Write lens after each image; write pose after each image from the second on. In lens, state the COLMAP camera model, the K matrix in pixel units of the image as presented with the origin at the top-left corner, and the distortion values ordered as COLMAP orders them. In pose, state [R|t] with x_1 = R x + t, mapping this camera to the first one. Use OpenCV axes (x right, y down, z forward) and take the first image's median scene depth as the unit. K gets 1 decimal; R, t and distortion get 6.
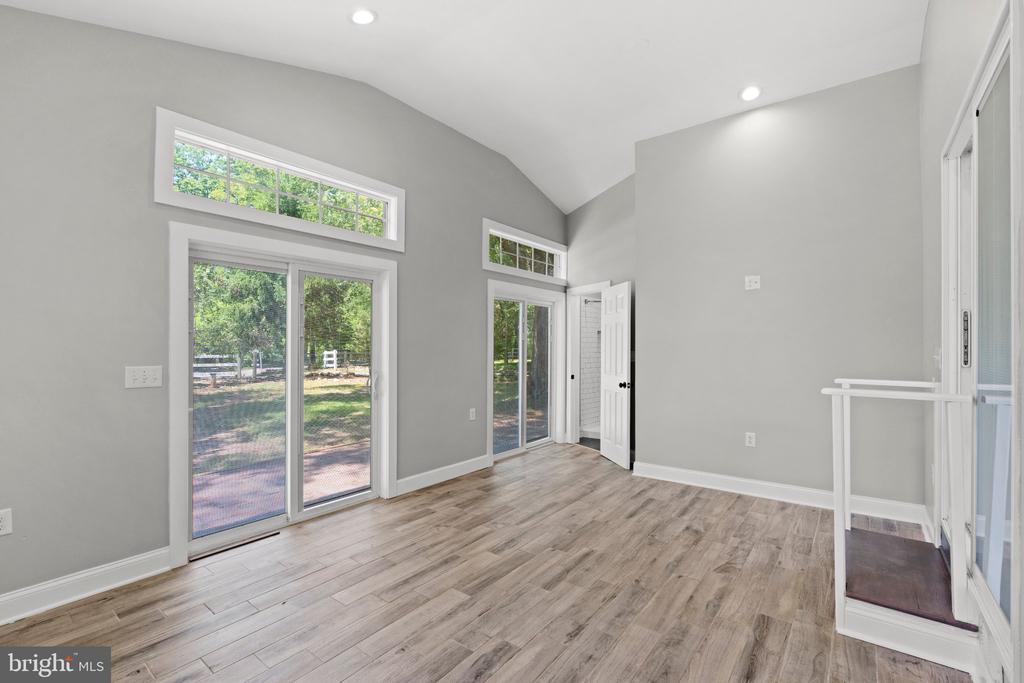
lens RADIAL K [[452.9, 0, 507.8], [0, 452.9, 336.9], [0, 0, 1]] dist [-0.000909, 0.000218]
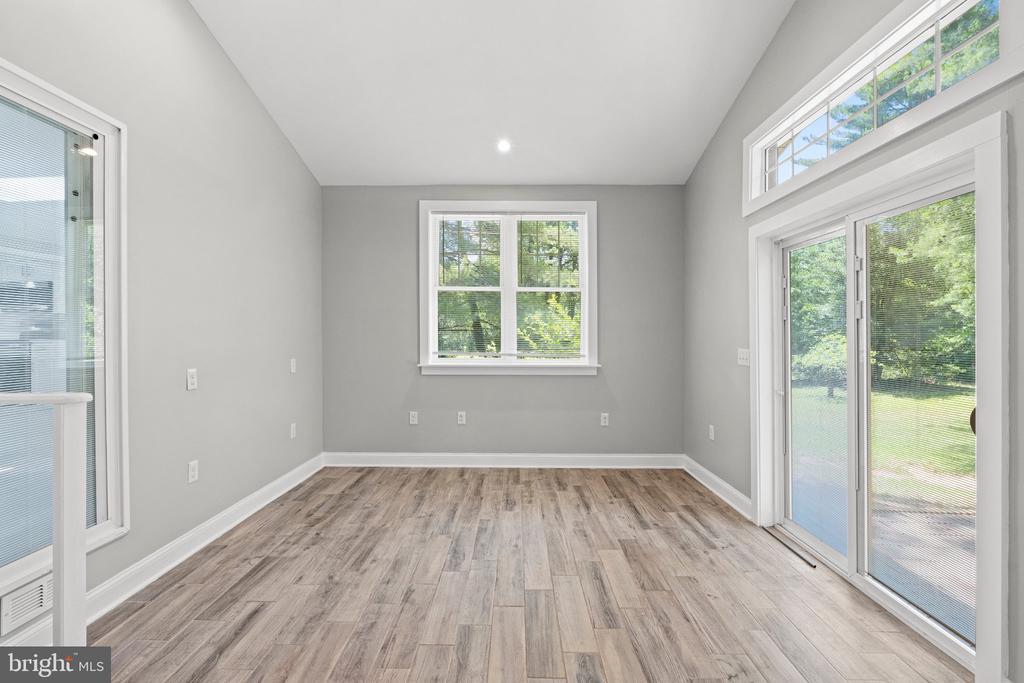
lens RADIAL K [[452.9, 0, 507.8], [0, 452.9, 336.9], [0, 0, 1]] dist [-0.000909, 0.000218]
pose [[-0.799397, 0.006586, -0.600767, 0.481107], [0.020620, 0.999652, -0.016478, 0.039611], [0.600449, -0.025560, -0.799254, 1.602041]]
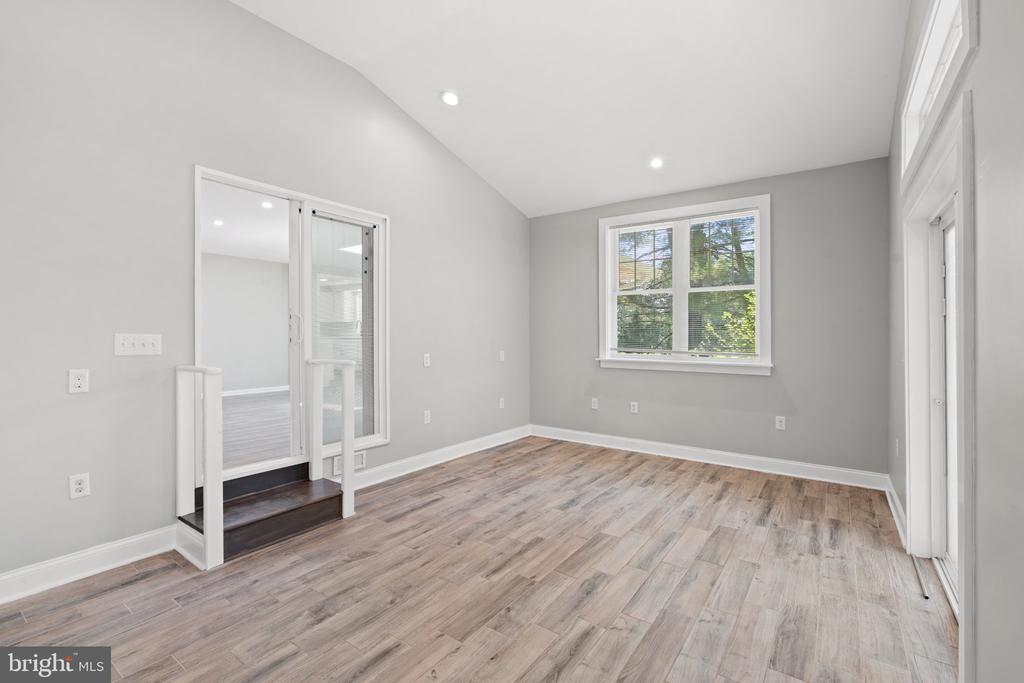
lens RADIAL K [[452.9, 0, 507.8], [0, 452.9, 336.9], [0, 0, 1]] dist [-0.000909, 0.000218]
pose [[-0.999307, 0.002620, -0.037138, 0.197550], [0.003422, 0.999762, -0.021549, 0.054266], [0.037073, -0.021662, -0.999078, 2.035296]]
